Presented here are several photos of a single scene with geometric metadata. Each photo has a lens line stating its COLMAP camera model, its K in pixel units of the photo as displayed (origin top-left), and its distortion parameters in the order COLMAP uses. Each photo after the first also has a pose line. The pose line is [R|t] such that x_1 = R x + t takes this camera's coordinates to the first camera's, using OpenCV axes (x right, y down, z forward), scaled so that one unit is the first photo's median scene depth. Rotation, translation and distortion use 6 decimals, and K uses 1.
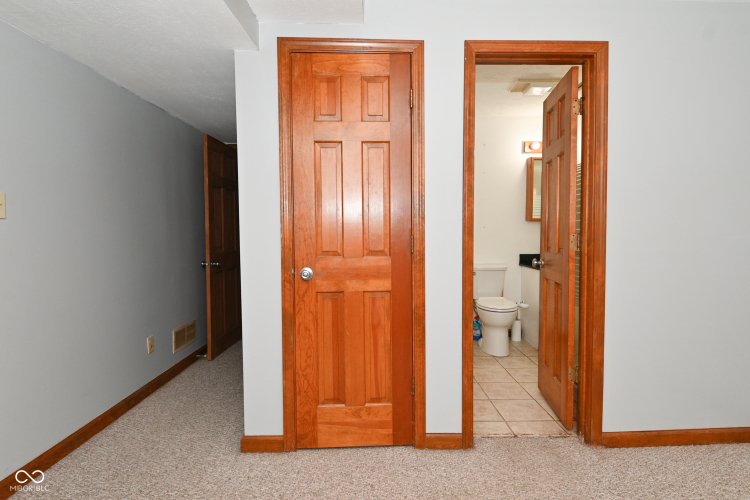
lens RADIAL K [[395.0, 0, 371.2], [0, 395.0, 245.3], [0, 0, 1]] dist [0.018195, -0.030388]
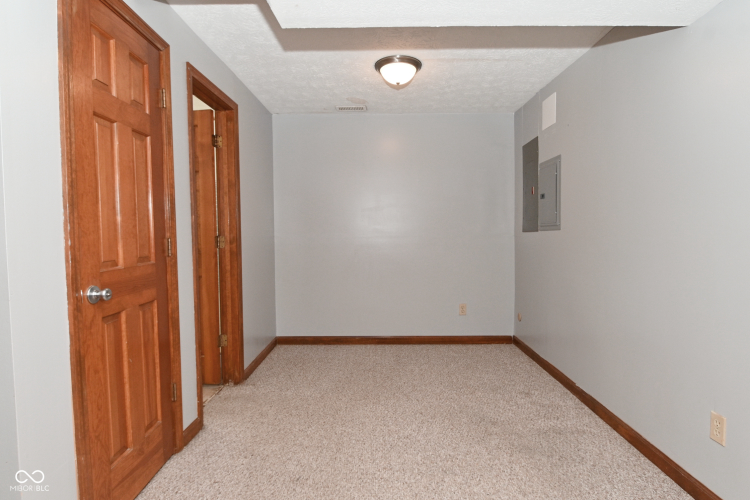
lens RADIAL K [[395.0, 0, 371.2], [0, 395.0, 245.3], [0, 0, 1]] dist [0.018195, -0.030388]
pose [[0.031880, -0.033732, 0.998922, -0.853523], [0.045848, 0.998428, 0.032252, -0.017095], [-0.998440, 0.044770, 0.033376, 0.465660]]
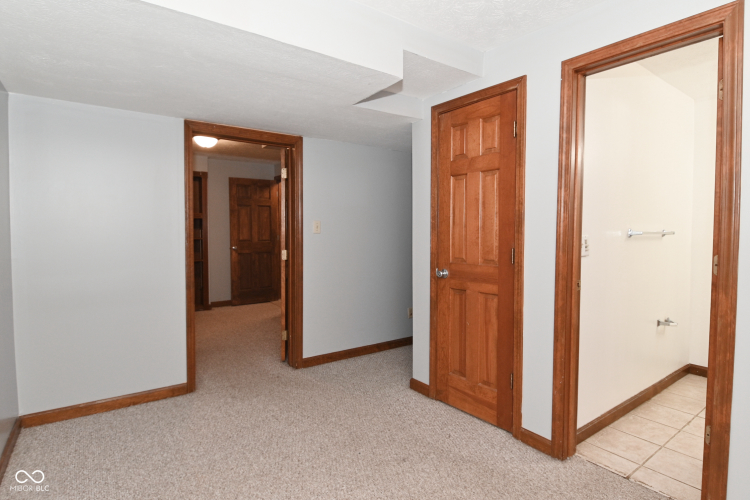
lens RADIAL K [[395.0, 0, 371.2], [0, 395.0, 245.3], [0, 0, 1]] dist [0.018195, -0.030388]
pose [[0.567839, 0.033295, -0.822466, 0.806090], [-0.031792, 0.999323, 0.018505, -0.042620], [0.822526, 0.015639, 0.568513, 0.014797]]
